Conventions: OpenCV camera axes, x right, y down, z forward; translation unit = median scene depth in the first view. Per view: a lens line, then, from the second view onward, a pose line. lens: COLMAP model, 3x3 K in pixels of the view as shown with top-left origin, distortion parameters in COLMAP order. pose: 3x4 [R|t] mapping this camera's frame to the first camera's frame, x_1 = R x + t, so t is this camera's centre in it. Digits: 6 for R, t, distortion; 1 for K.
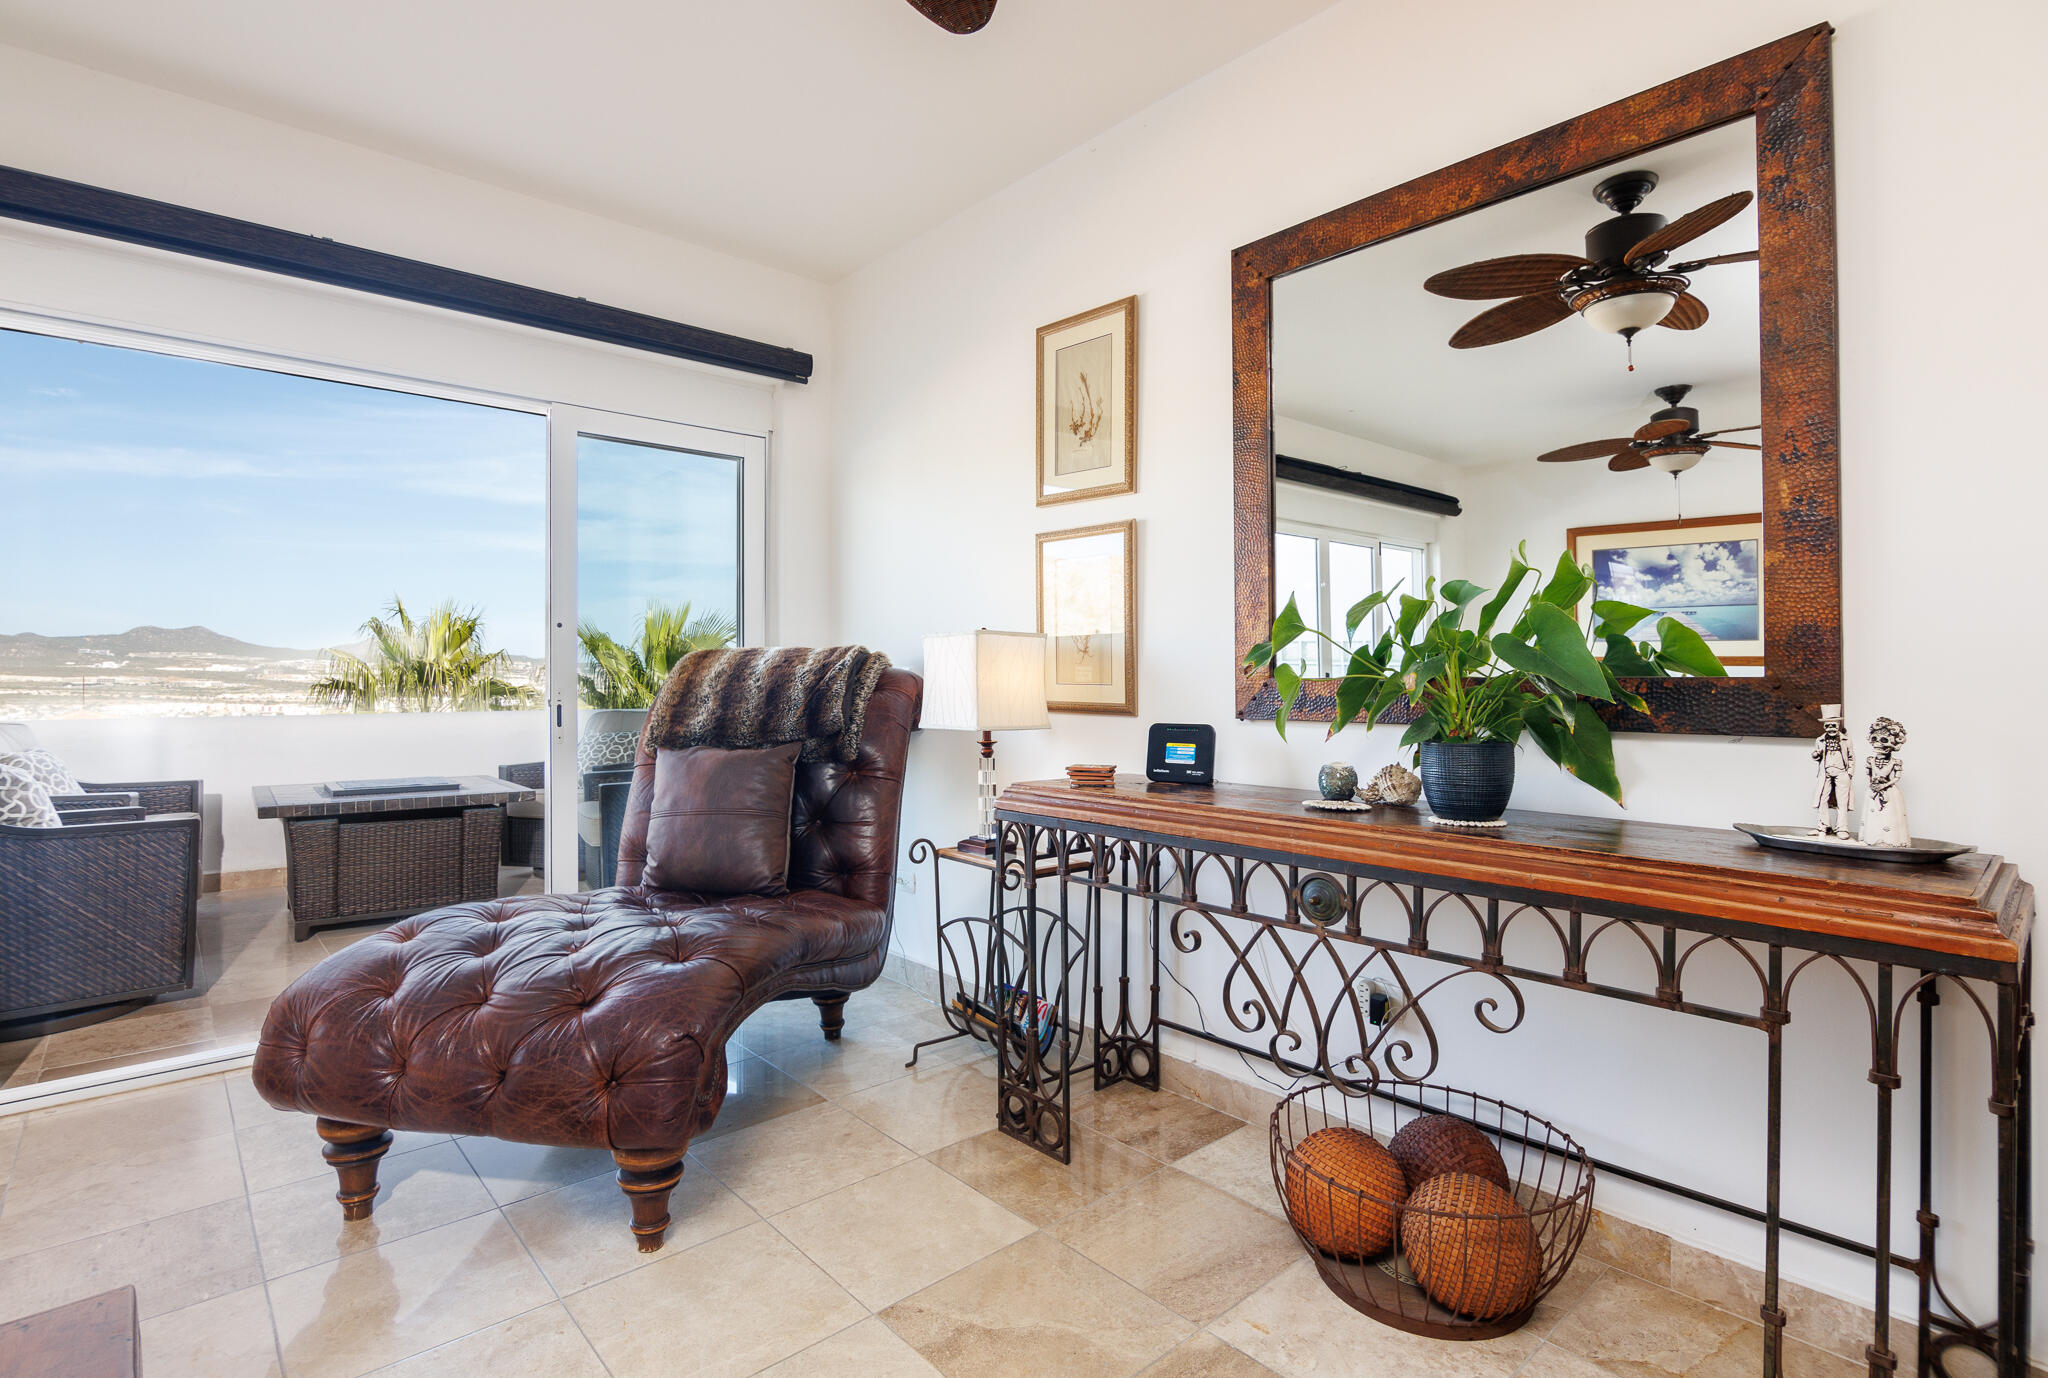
lens RADIAL K [[975.4, 0, 1023.7], [0, 975.4, 678.4], [0, 0, 1]] dist [-0.013636, -0.001606]
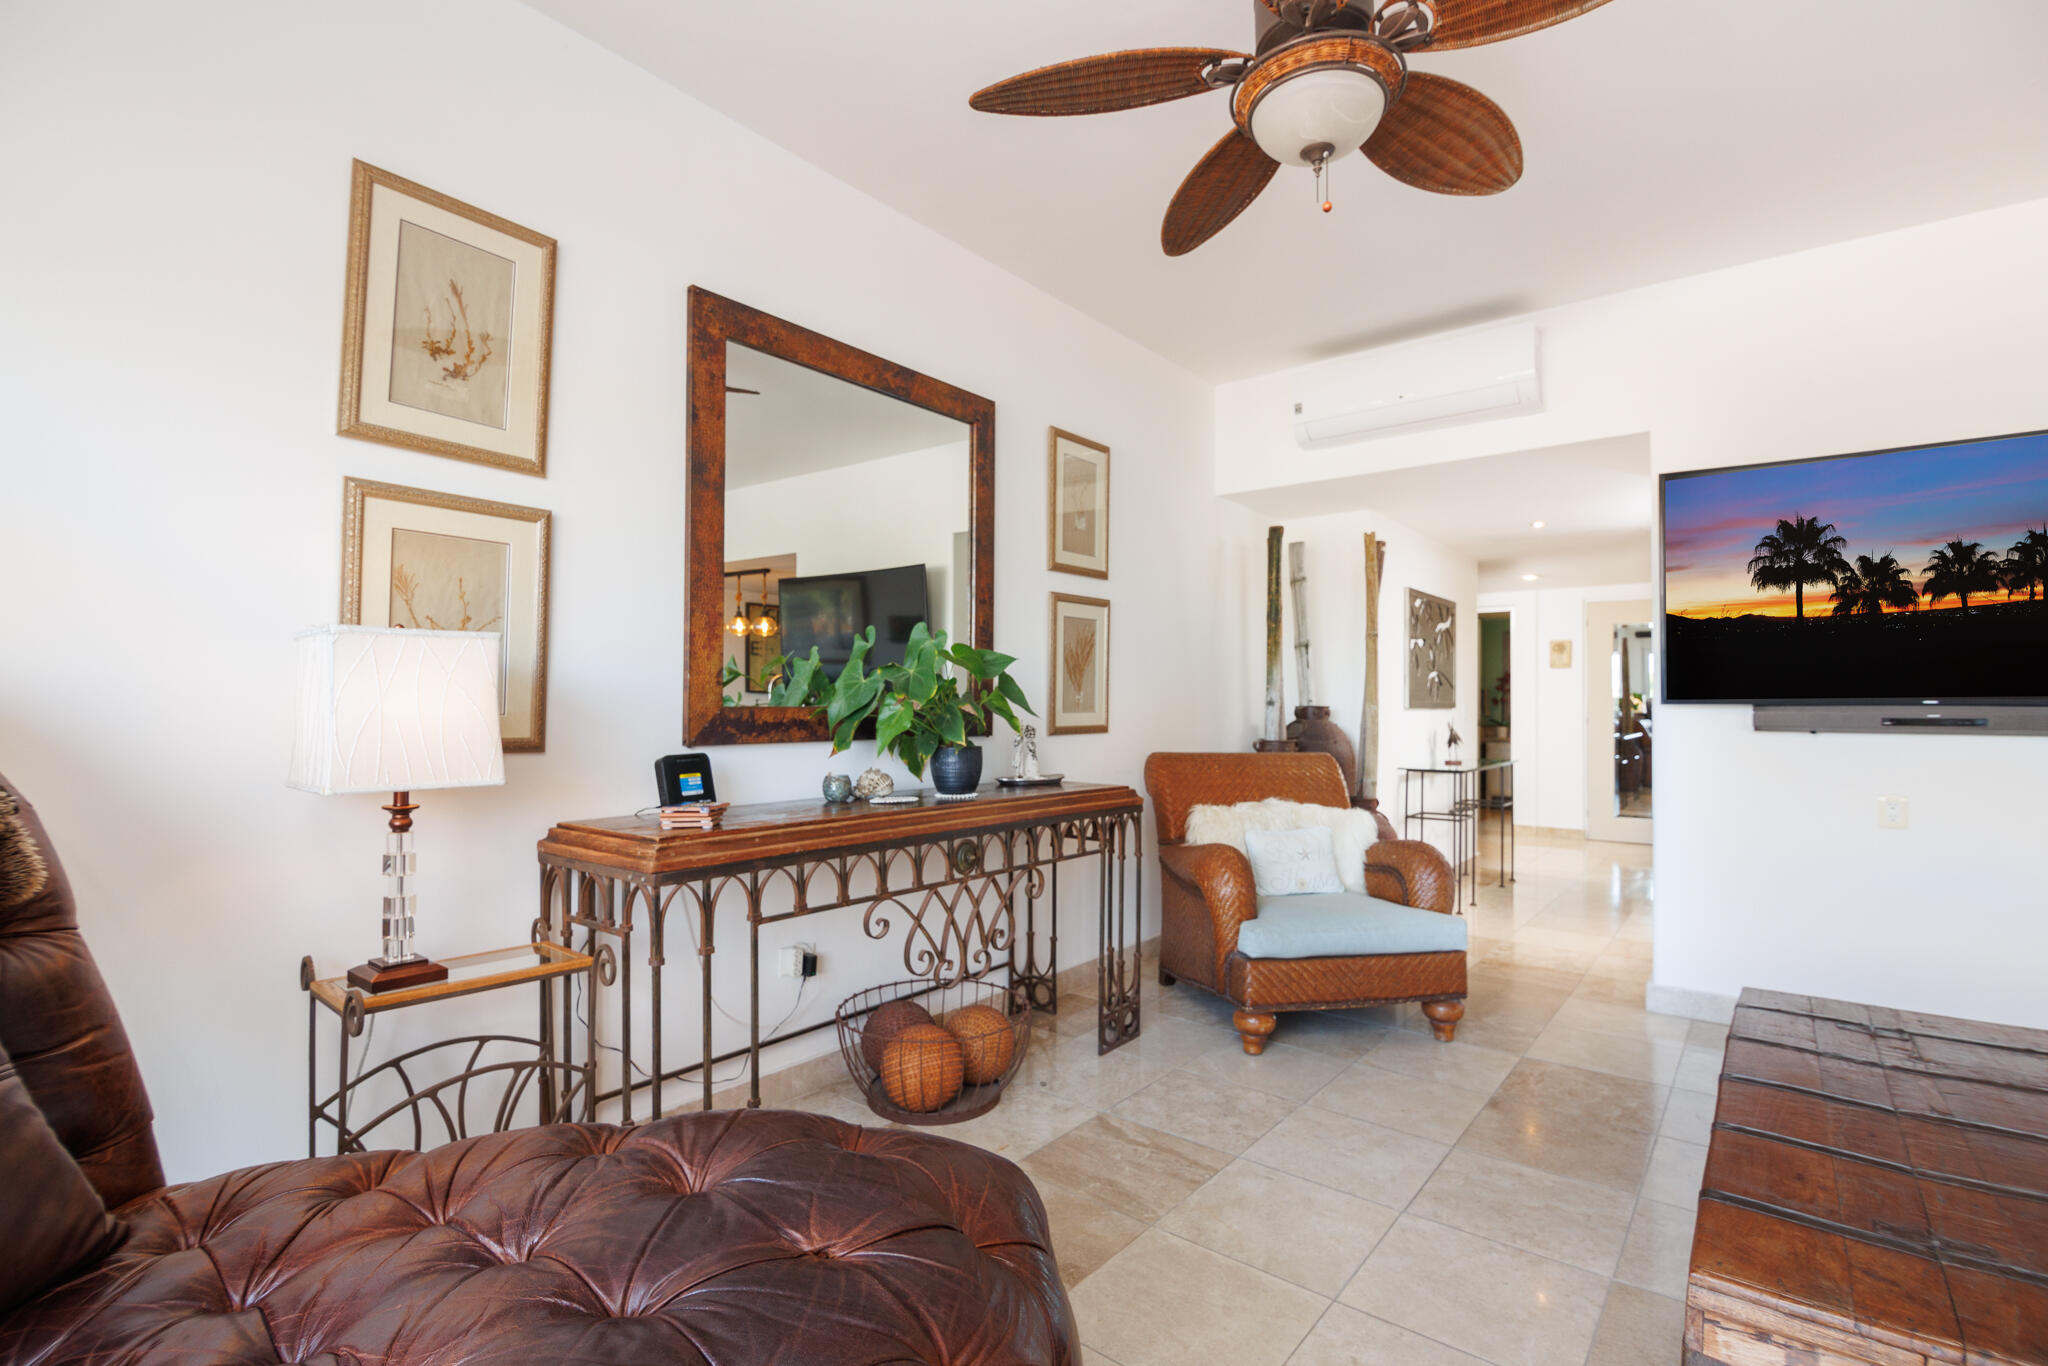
lens RADIAL K [[927.8, 0, 1025.4], [0, 927.8, 688.5], [0, 0, 1]] dist [-0.012207, -0.002130]
pose [[-0.147744, 0.017497, 0.988871, -0.842643], [-0.005689, 0.999812, -0.018541, -0.002778], [-0.989009, -0.008365, -0.147617, 0.852766]]
